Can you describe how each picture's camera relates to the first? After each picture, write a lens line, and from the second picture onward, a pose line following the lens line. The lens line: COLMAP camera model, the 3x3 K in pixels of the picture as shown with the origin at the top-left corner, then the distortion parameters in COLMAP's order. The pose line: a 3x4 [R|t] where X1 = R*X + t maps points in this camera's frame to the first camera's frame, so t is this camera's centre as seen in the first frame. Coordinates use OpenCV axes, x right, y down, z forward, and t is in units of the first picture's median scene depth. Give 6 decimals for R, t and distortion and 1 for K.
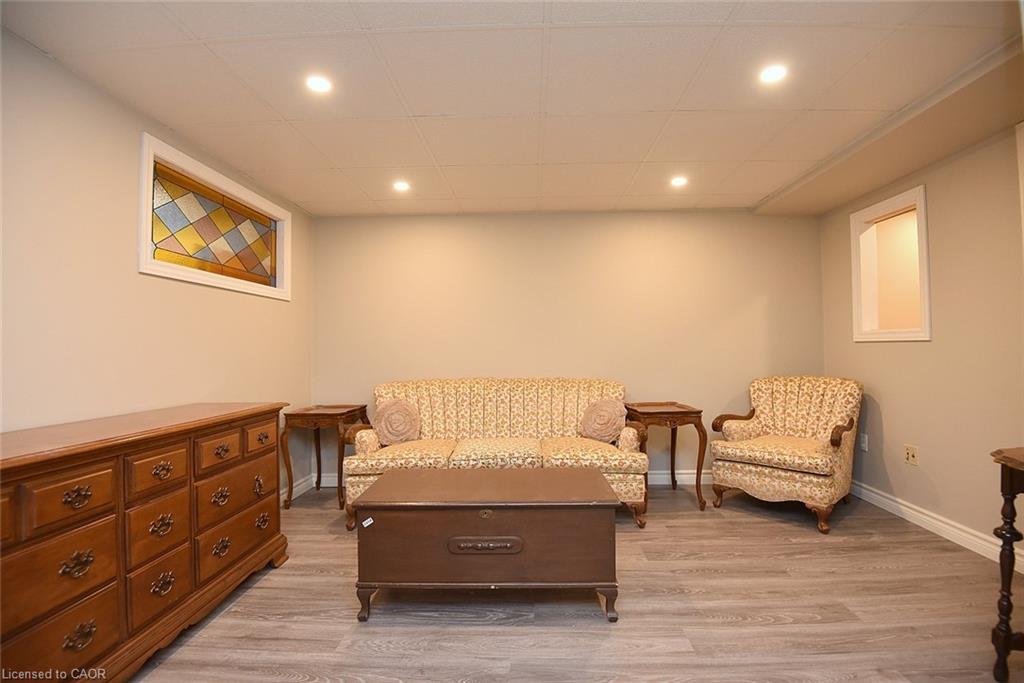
lens RADIAL K [[504.8, 0, 510.7], [0, 504.8, 333.1], [0, 0, 1]] dist [-0.001903, -0.029241]
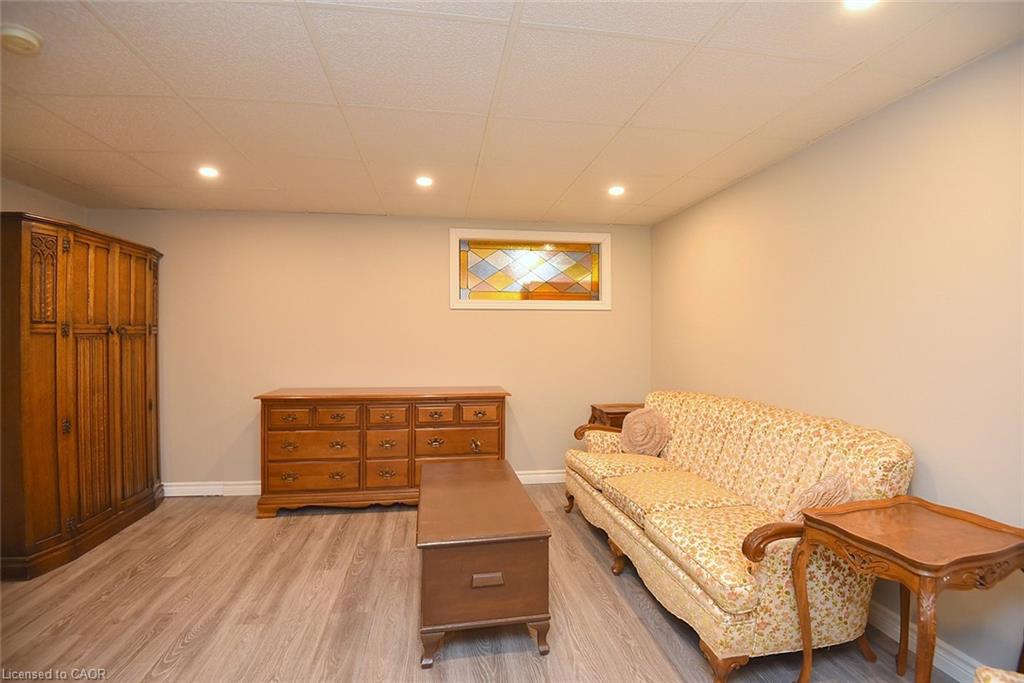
lens RADIAL K [[504.8, 0, 510.7], [0, 504.8, 333.1], [0, 0, 1]] dist [-0.001903, -0.029241]
pose [[0.178485, 0.015282, -0.983824, 1.084689], [0.023632, 0.999524, 0.019813, -0.063552], [0.983659, -0.026786, 0.178039, 0.918268]]
